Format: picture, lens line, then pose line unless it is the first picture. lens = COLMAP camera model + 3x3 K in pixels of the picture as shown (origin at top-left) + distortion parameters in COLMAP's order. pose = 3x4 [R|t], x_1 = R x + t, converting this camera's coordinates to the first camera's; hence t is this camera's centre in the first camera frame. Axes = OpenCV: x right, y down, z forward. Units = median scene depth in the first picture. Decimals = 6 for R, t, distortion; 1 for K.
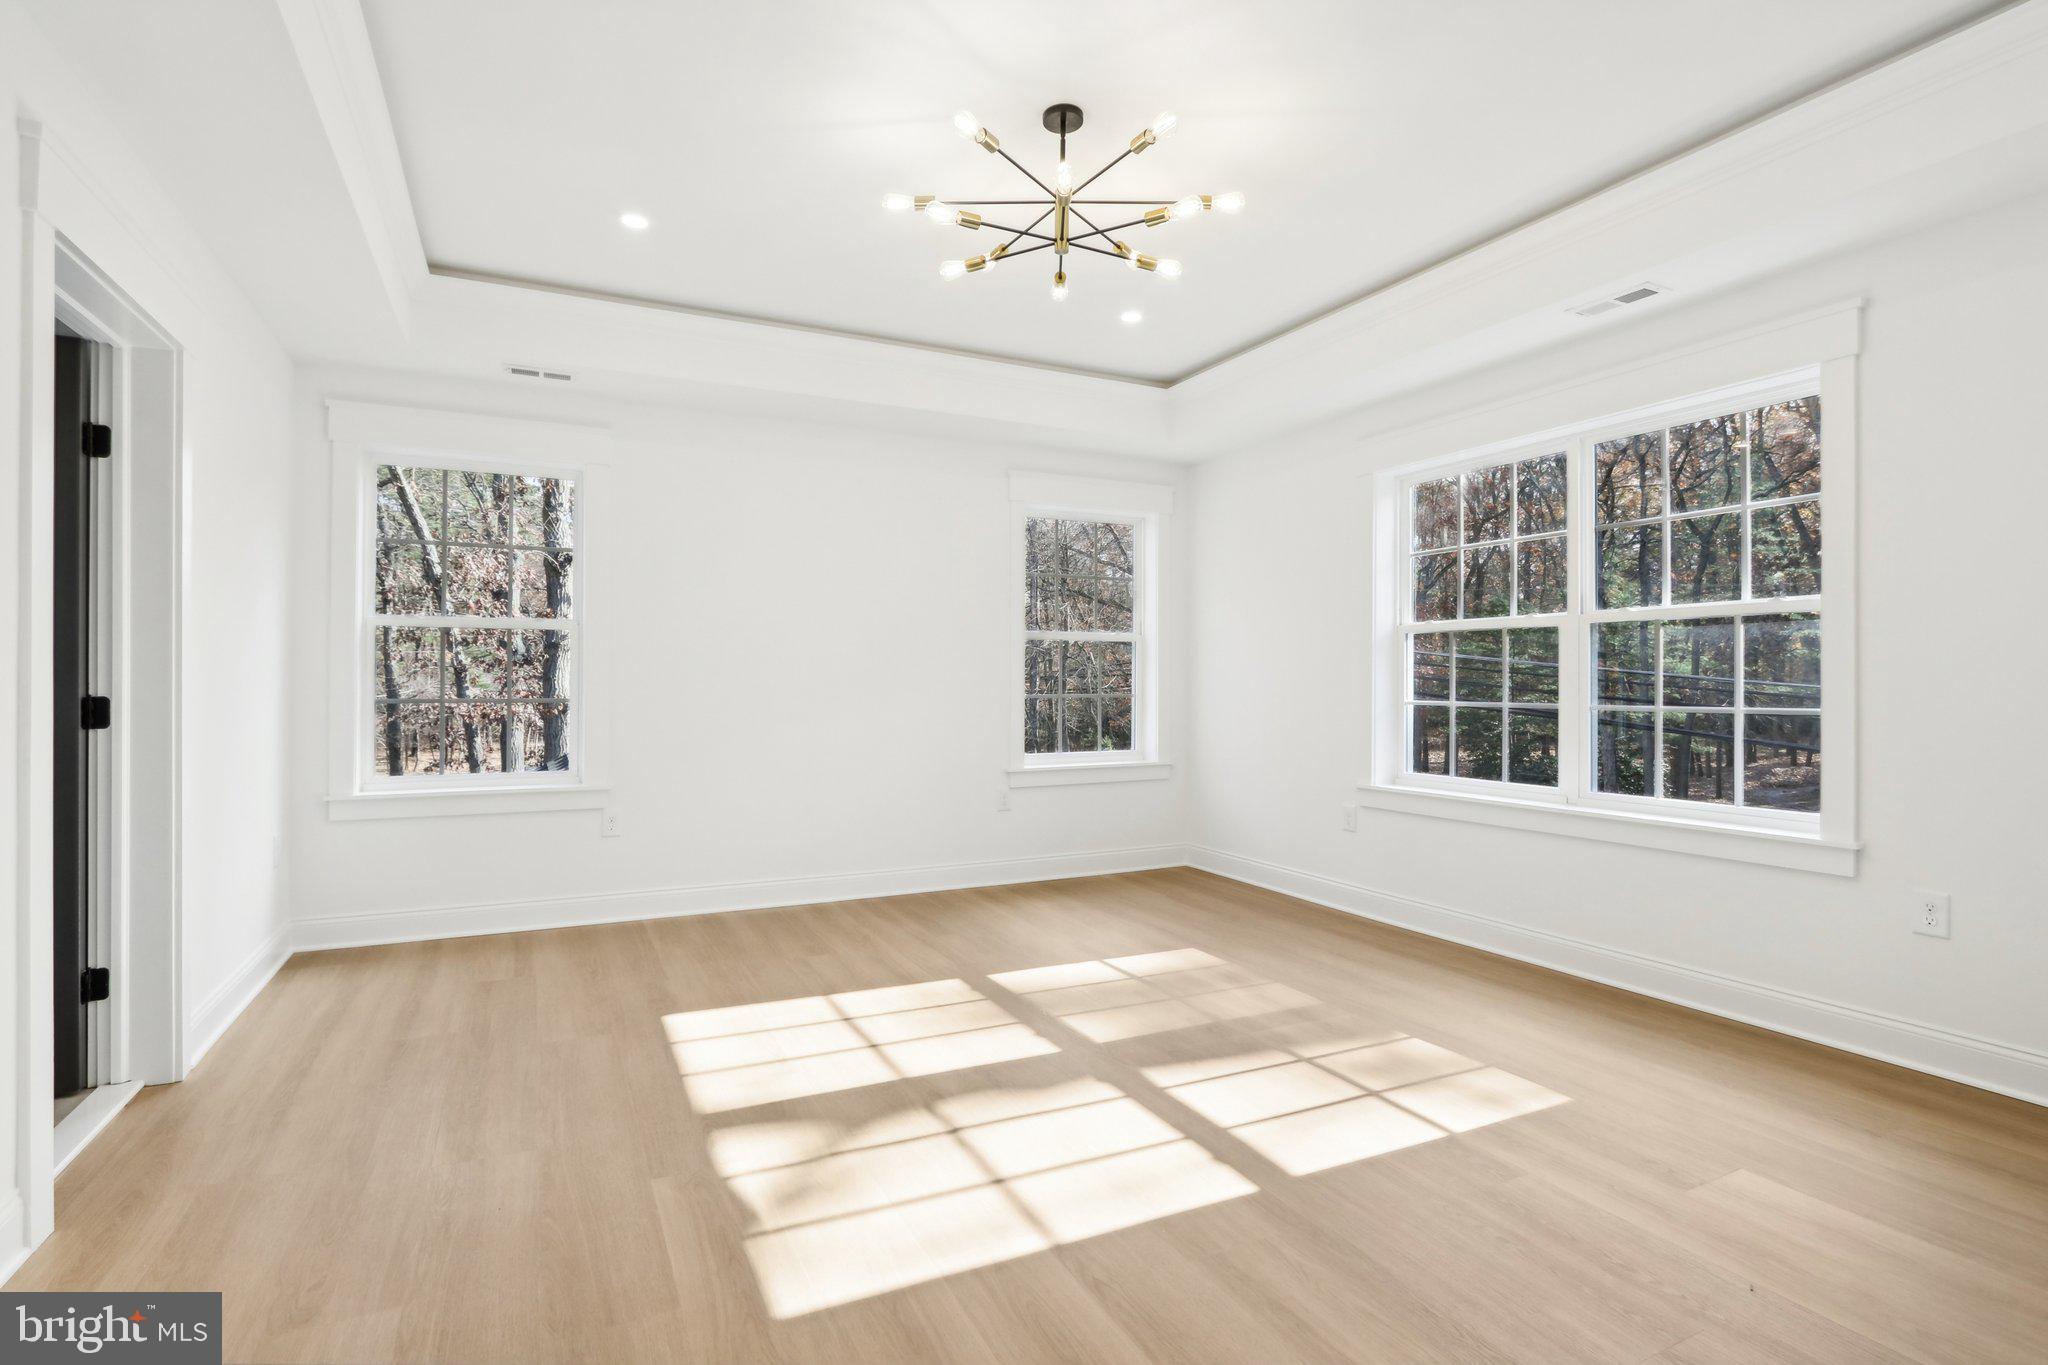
lens RADIAL K [[991.0, 0, 1024.0], [0, 991.0, 682.5], [0, 0, 1]] dist [0.000406, 0.000175]
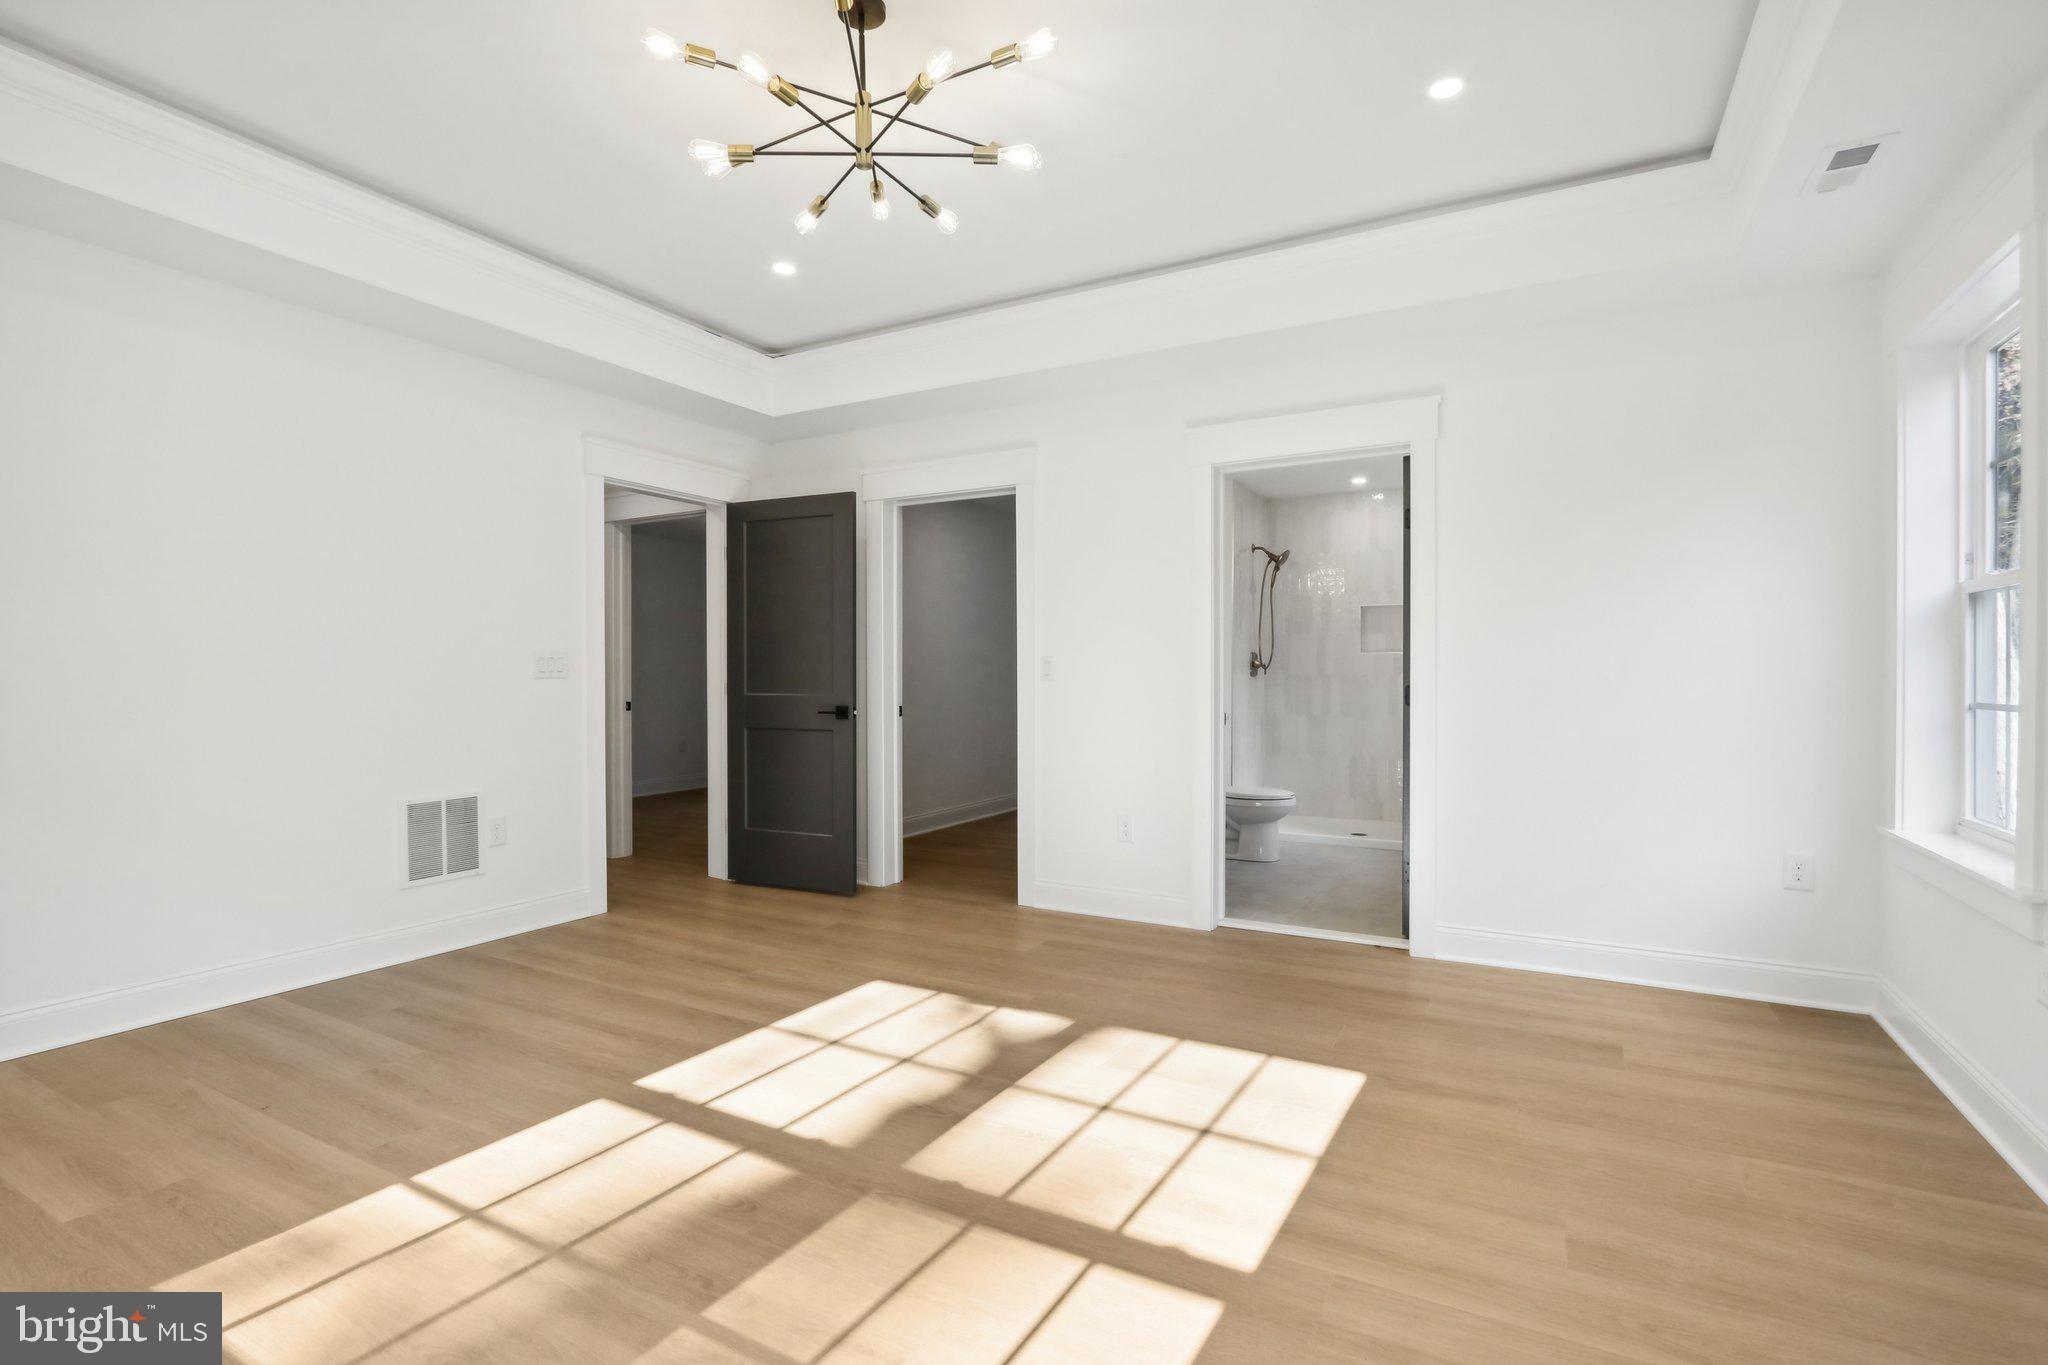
lens RADIAL K [[991.0, 0, 1024.0], [0, 991.0, 682.5], [0, 0, 1]] dist [0.000406, 0.000175]
pose [[-0.823743, -0.004737, -0.566944, 0.437103], [-0.008869, 0.999950, 0.004532, -0.002763], [0.566894, 0.008762, -0.823744, 1.868763]]
